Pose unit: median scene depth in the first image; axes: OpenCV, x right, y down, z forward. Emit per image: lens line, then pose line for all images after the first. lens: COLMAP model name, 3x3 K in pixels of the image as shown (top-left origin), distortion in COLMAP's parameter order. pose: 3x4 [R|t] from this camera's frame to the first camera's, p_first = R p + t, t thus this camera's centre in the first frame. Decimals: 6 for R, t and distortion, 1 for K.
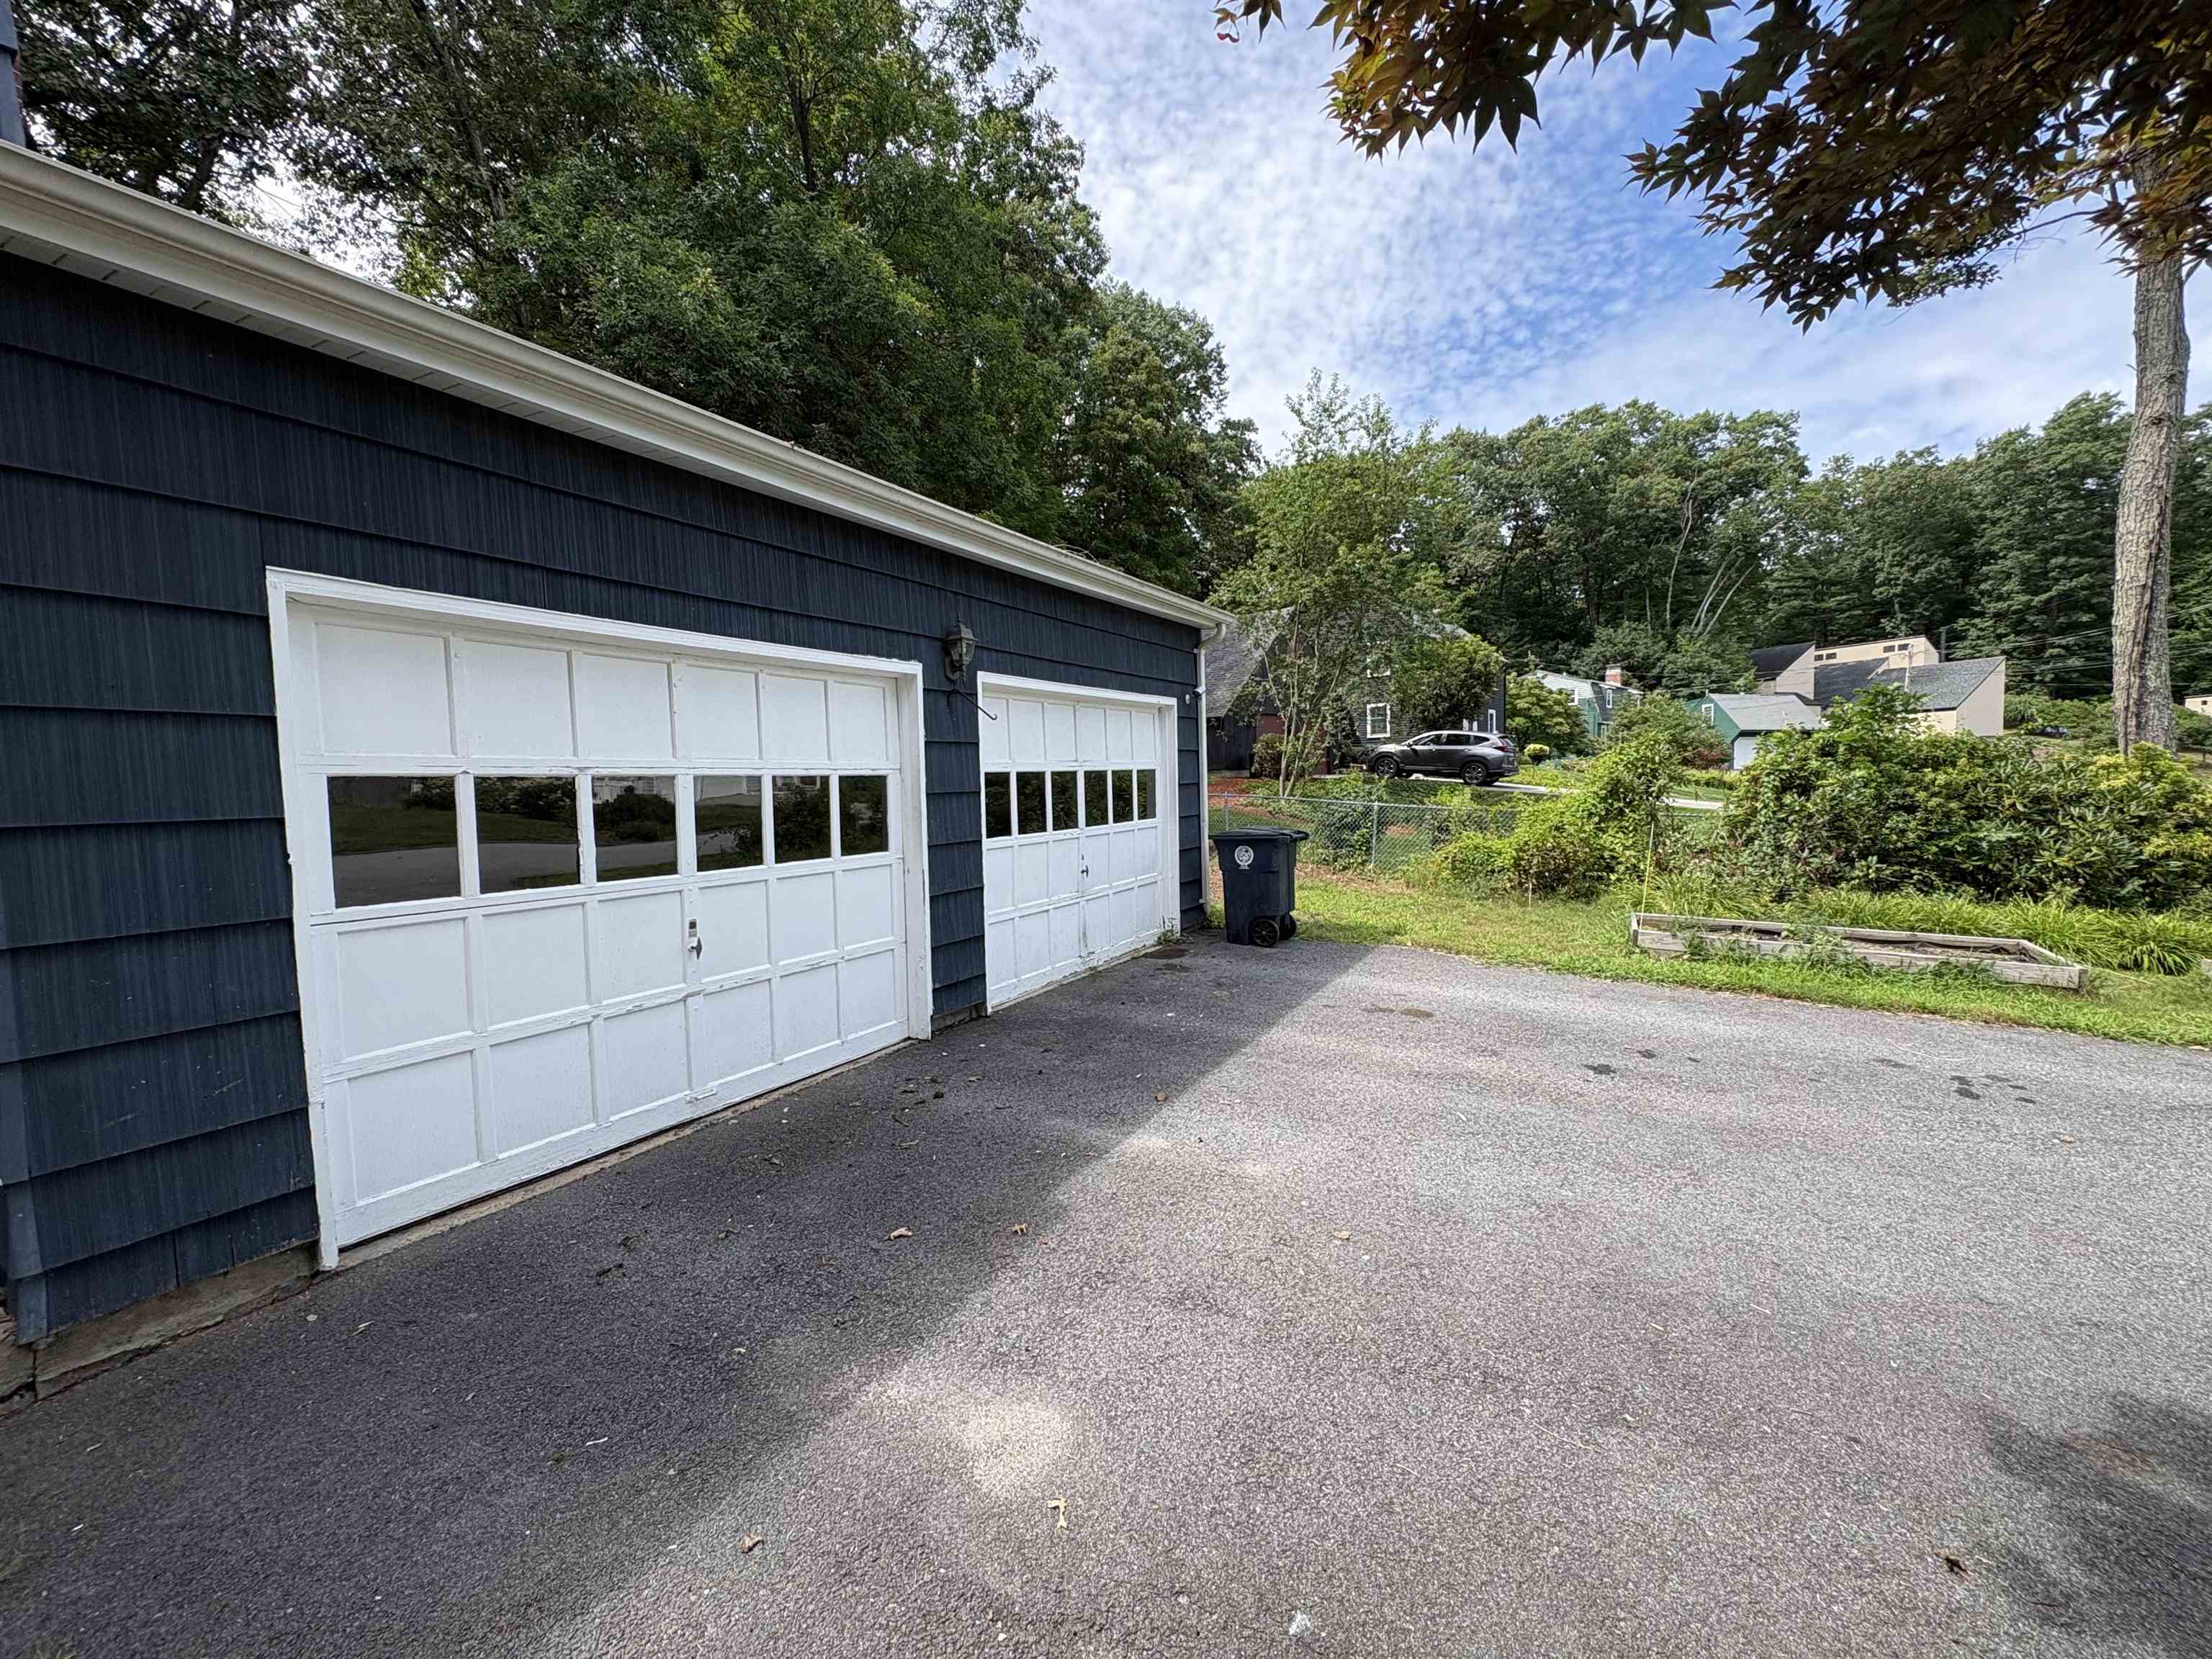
lens RADIAL K [[881.5, 0, 1106.0], [0, 881.5, 829.5], [0, 0, 1]] dist [-0.000128, 0.000266]
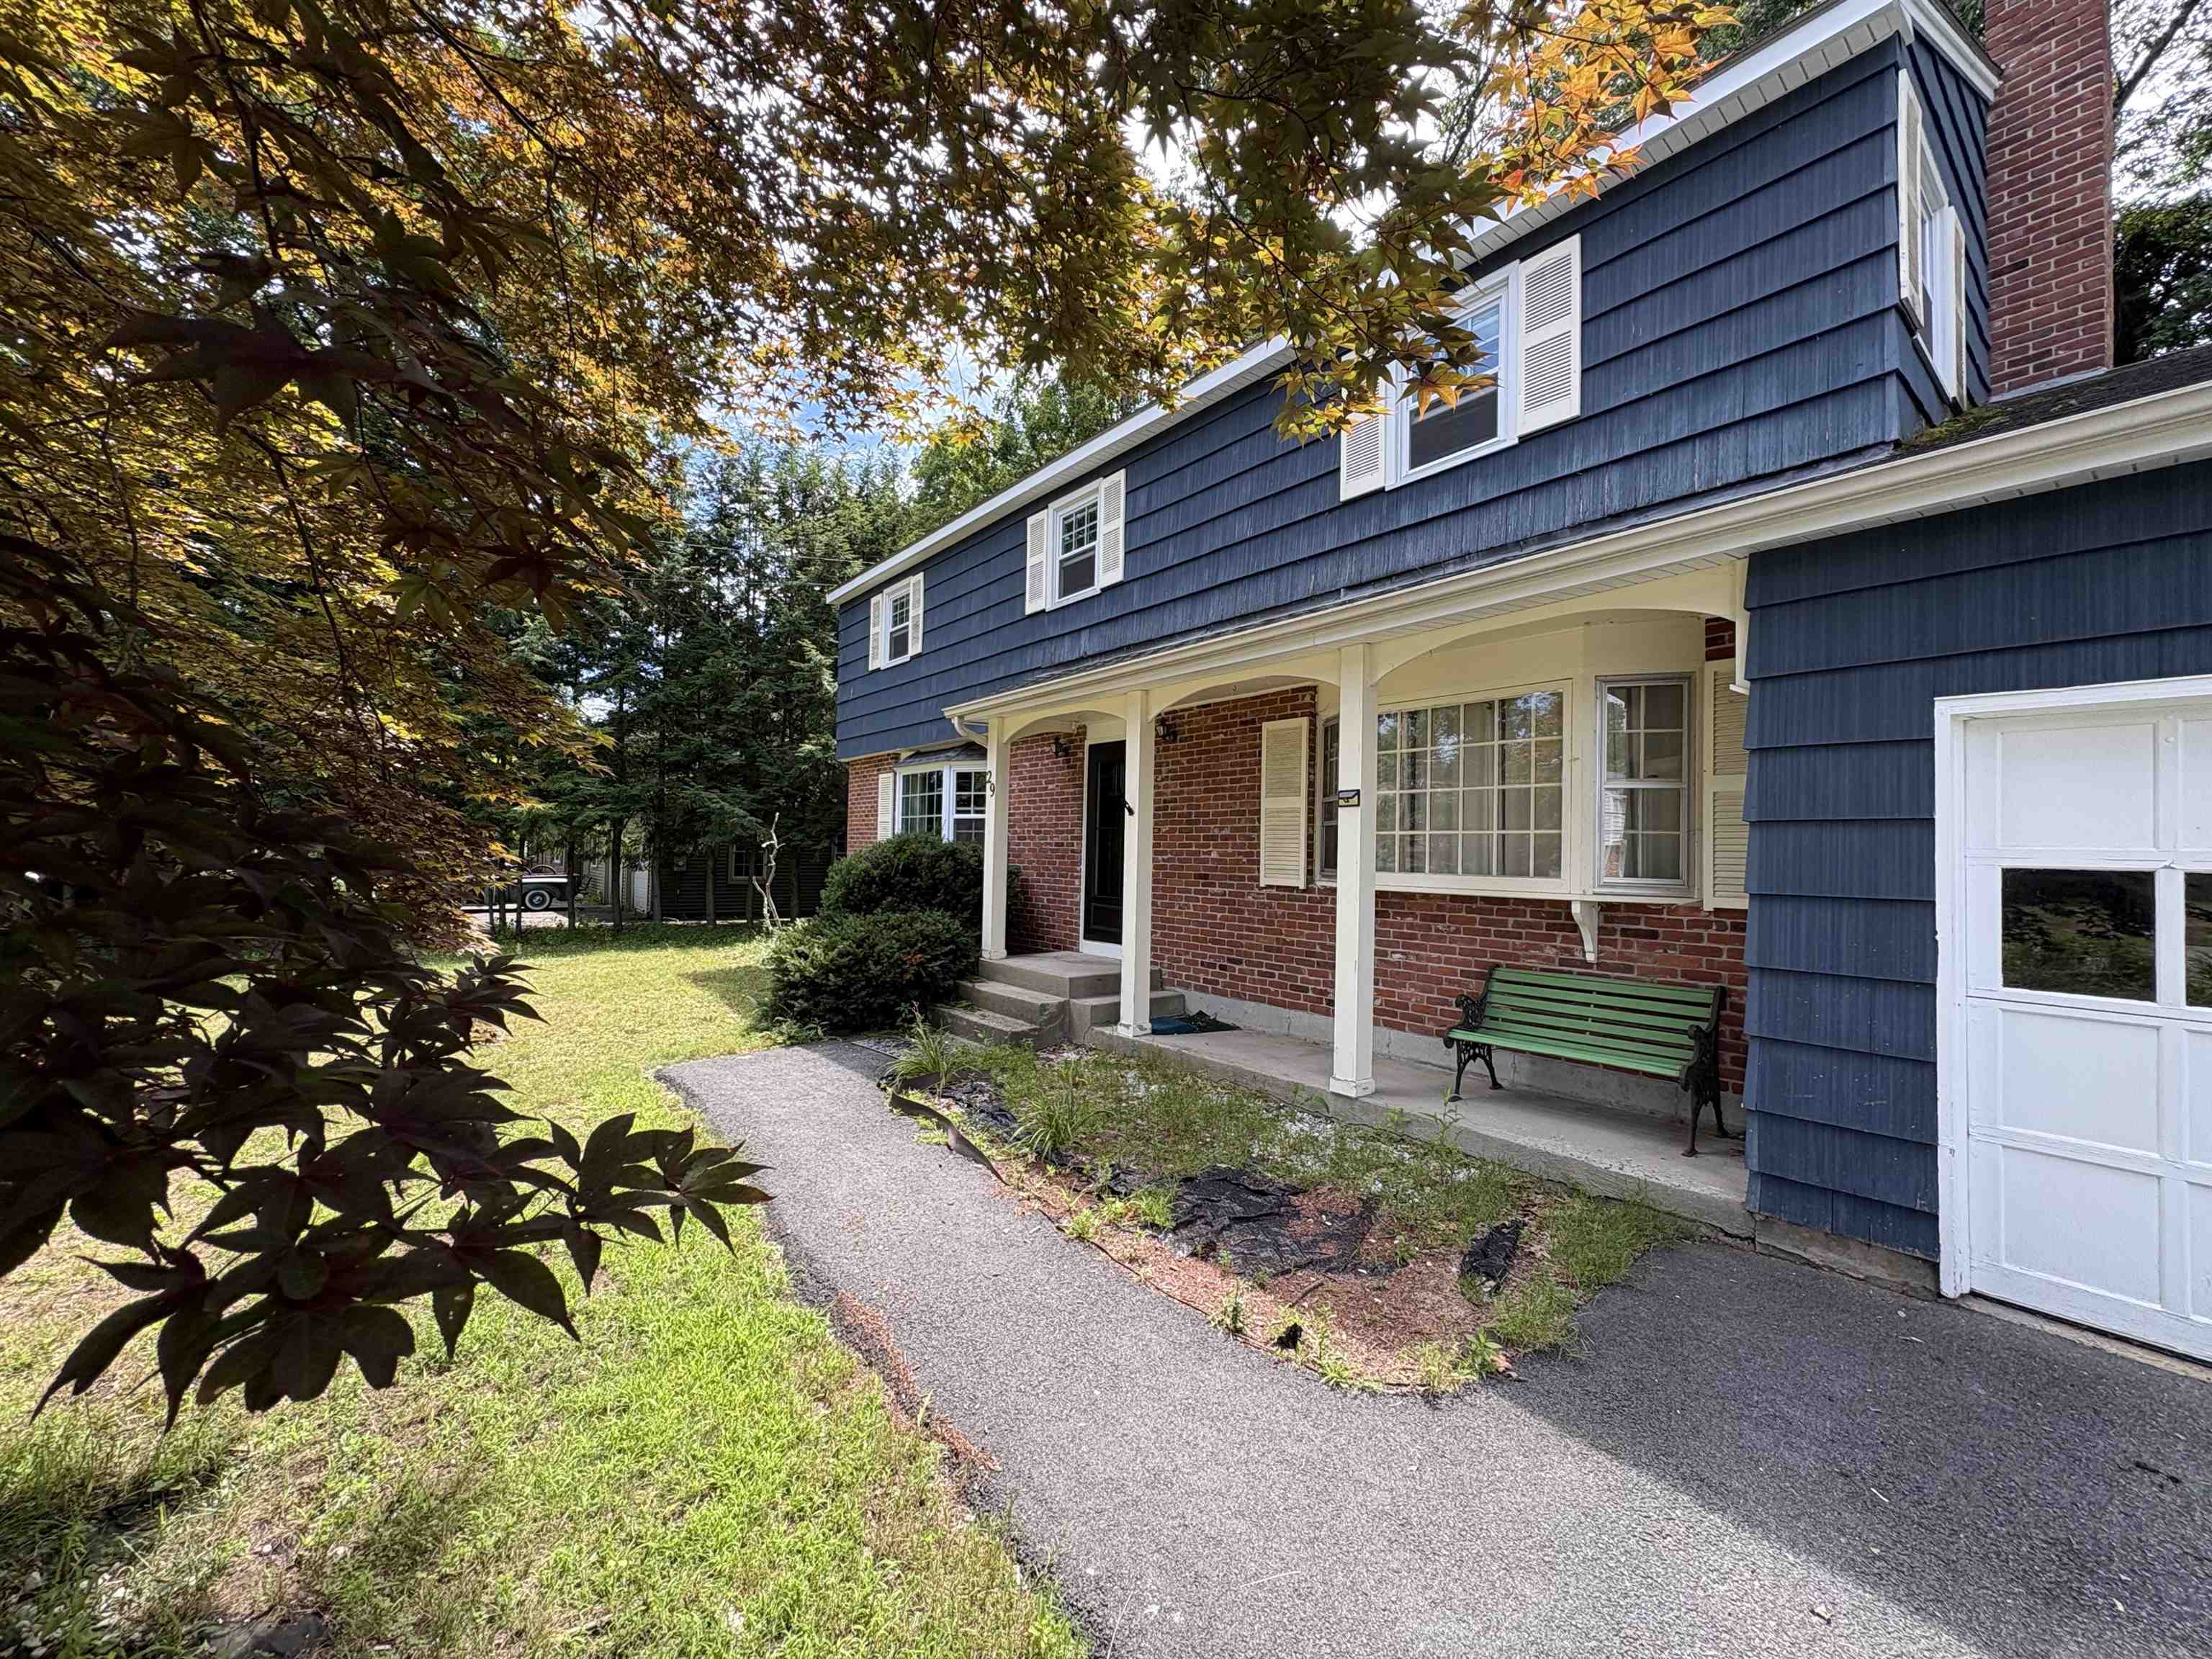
lens RADIAL K [[881.5, 0, 1106.0], [0, 881.5, 829.5], [0, 0, 1]] dist [-0.000128, 0.000266]
pose [[-0.367732, -0.021137, -0.929692, 0.613537], [-0.073253, 0.997294, 0.006300, -0.034071], [0.927042, 0.070419, -0.368285, 0.375216]]
